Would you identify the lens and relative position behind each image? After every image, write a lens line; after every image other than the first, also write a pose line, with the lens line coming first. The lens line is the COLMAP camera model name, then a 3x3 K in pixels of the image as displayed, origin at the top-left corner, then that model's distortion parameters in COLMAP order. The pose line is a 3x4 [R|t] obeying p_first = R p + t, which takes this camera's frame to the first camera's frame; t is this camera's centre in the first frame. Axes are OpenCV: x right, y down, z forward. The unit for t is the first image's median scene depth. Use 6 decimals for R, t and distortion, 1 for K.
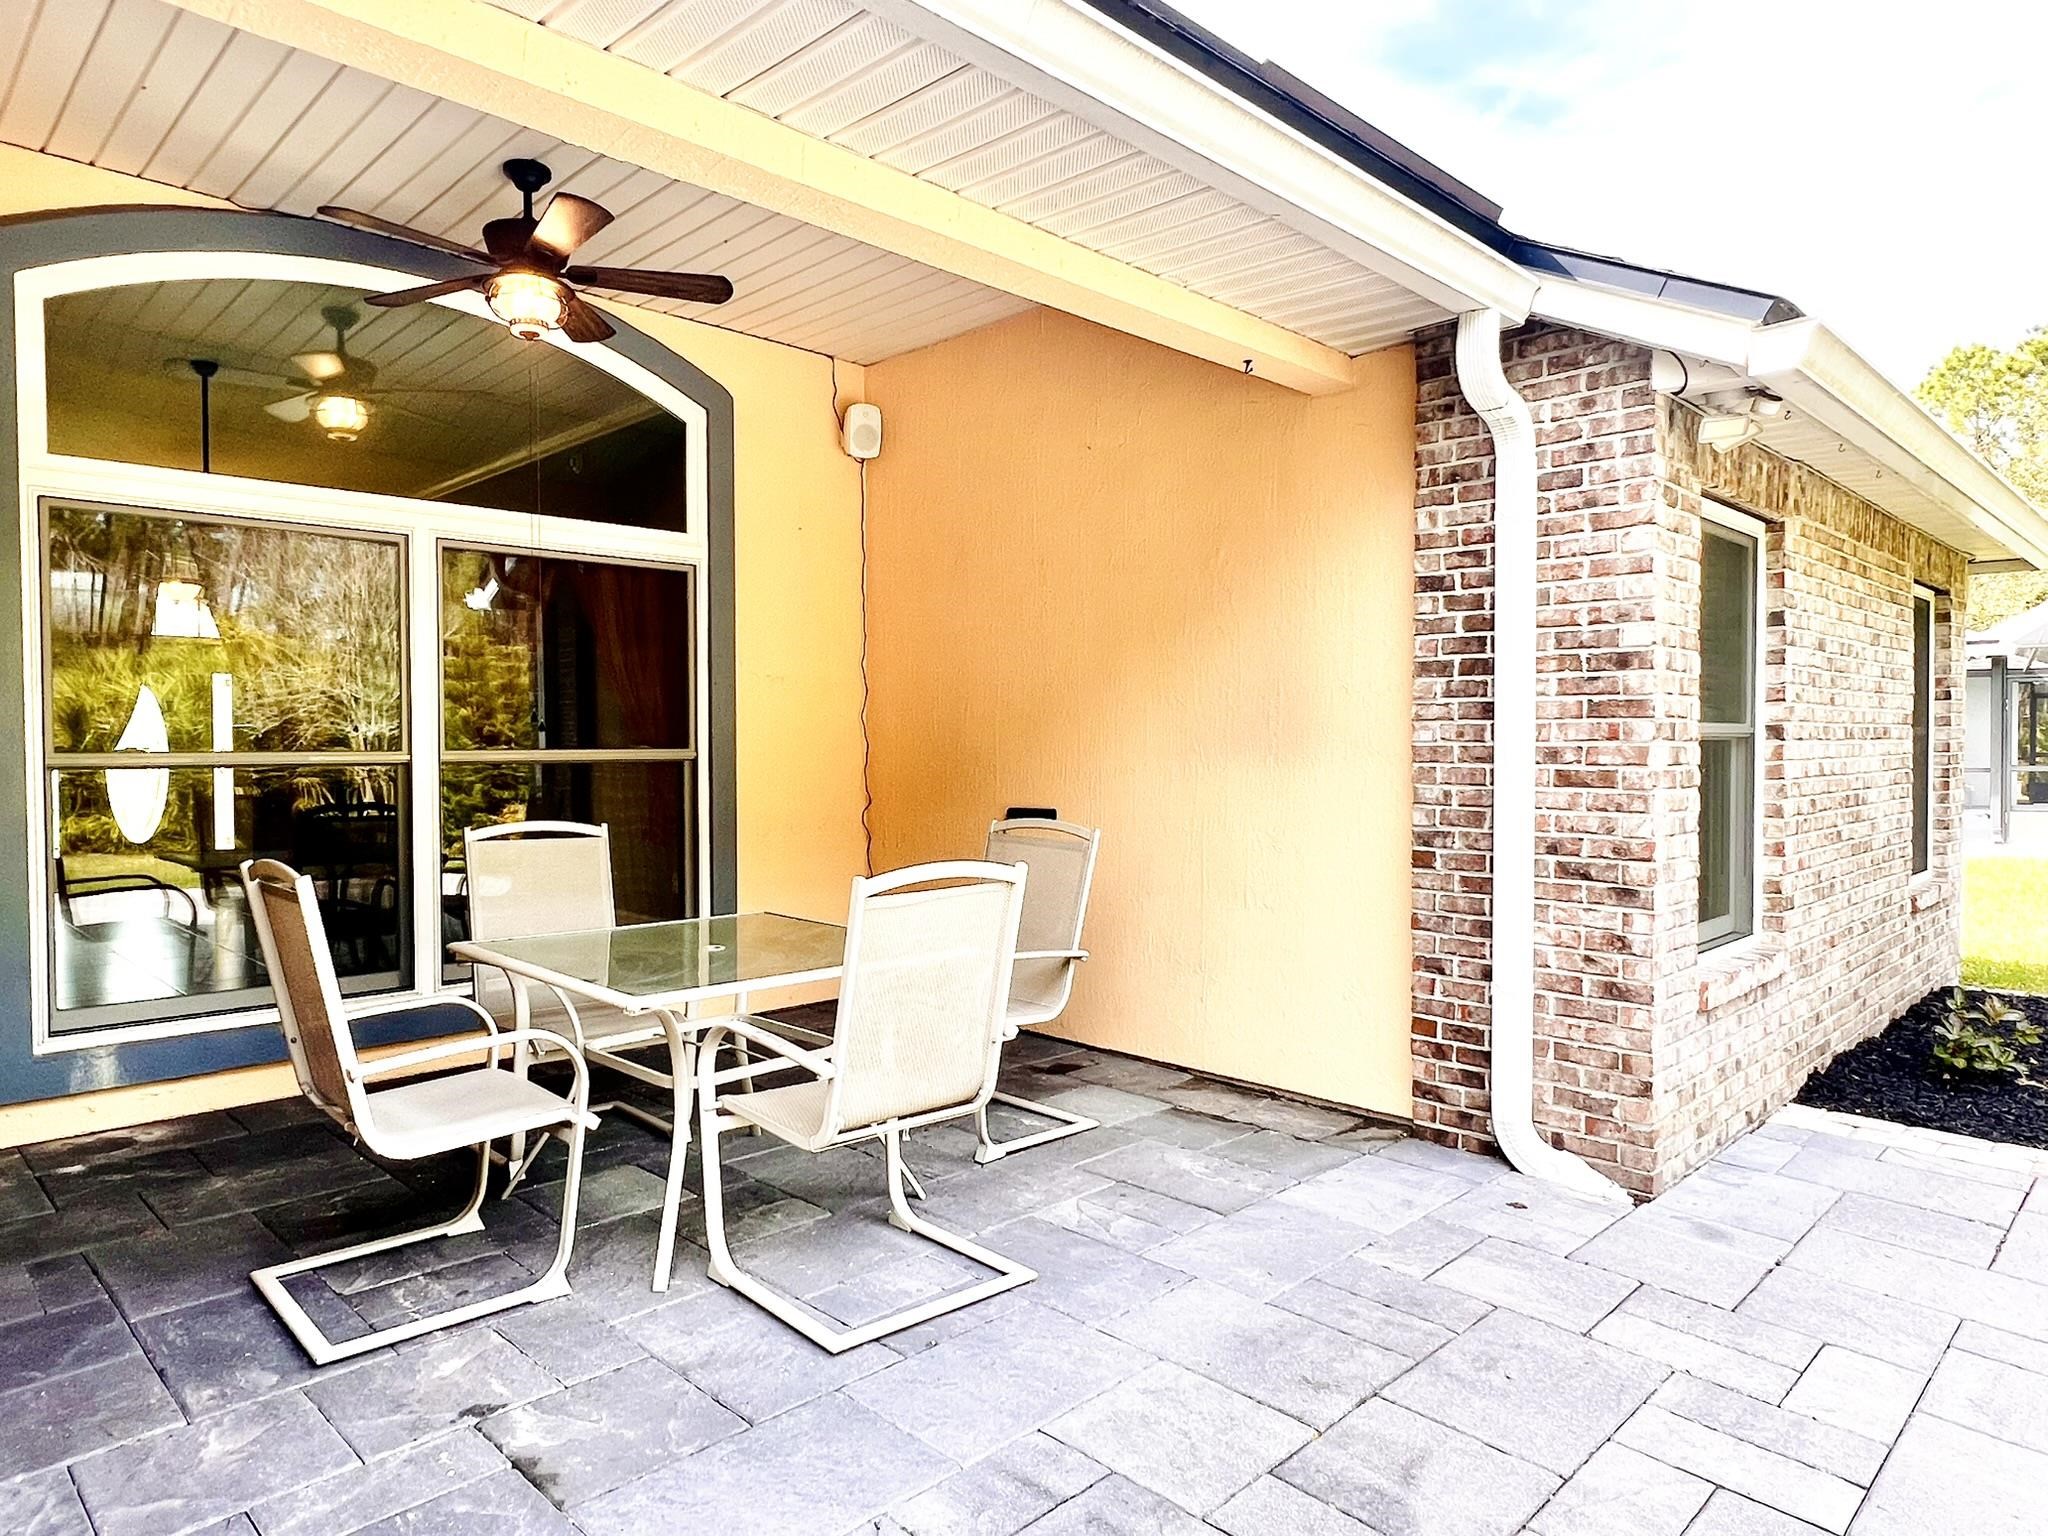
lens RADIAL K [[1275.8, 0, 1024.0], [0, 1275.8, 768.0], [0, 0, 1]] dist [0.002888, 0.001249]
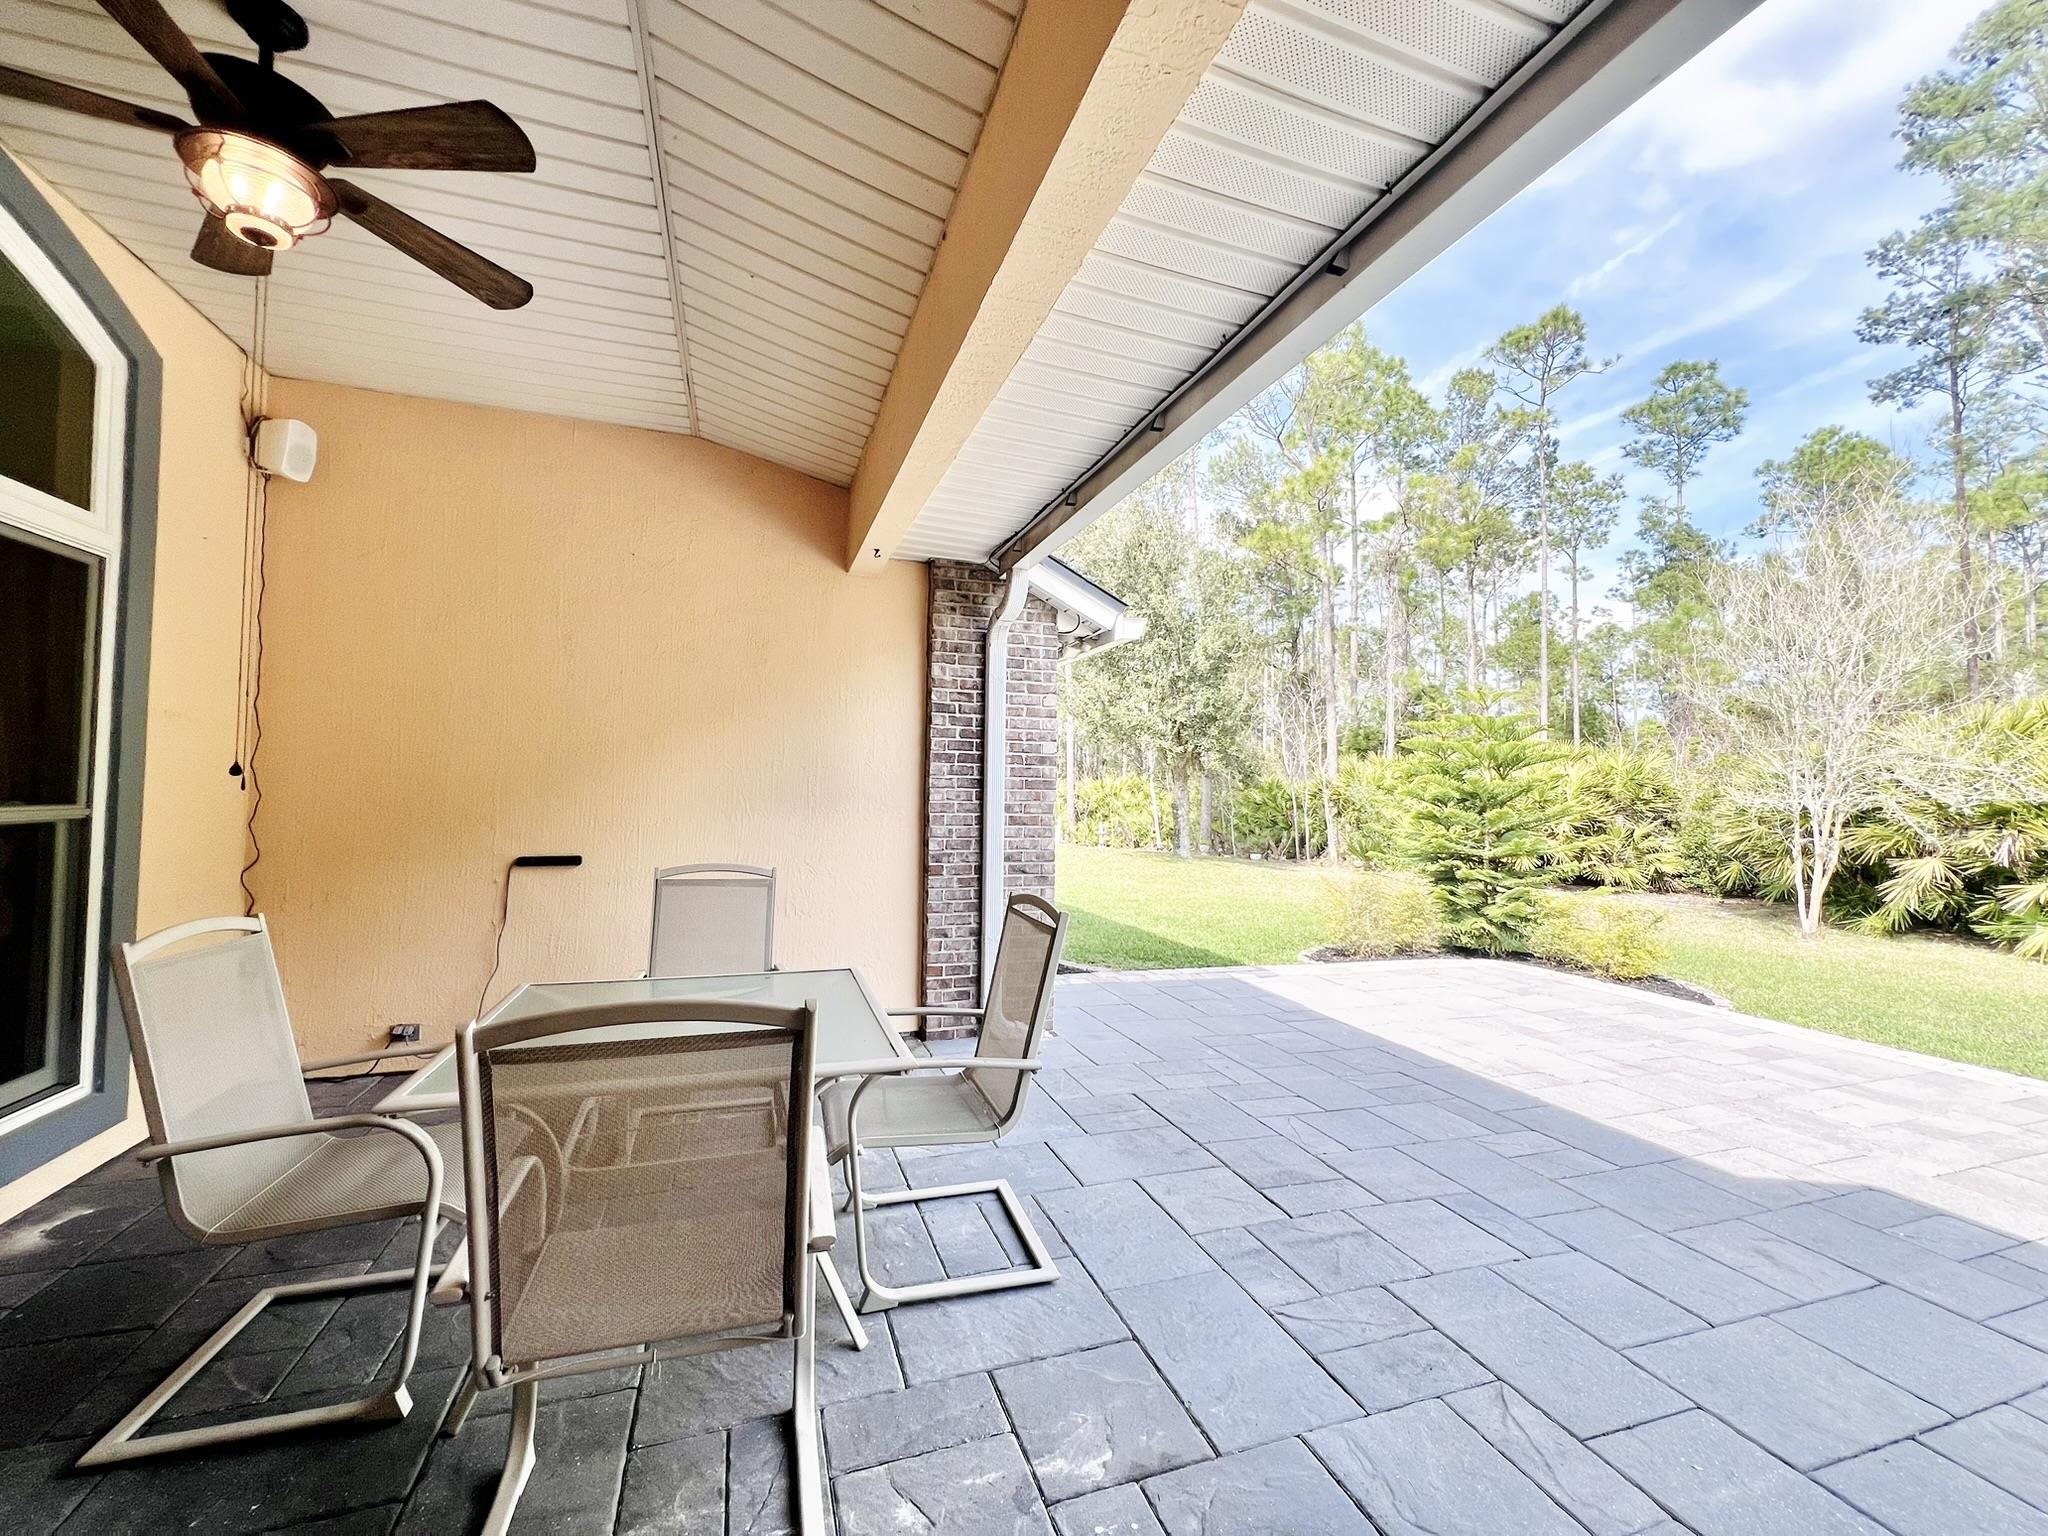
lens RADIAL K [[807.0, 0, 1024.0], [0, 807.0, 768.0], [0, 0, 1]] dist [-0.000421, -0.000123]
pose [[0.442401, 0.035736, 0.896105, -0.600256], [0.006876, 0.999041, -0.043236, -0.016723], [-0.896791, 0.025289, 0.441731, 0.429376]]
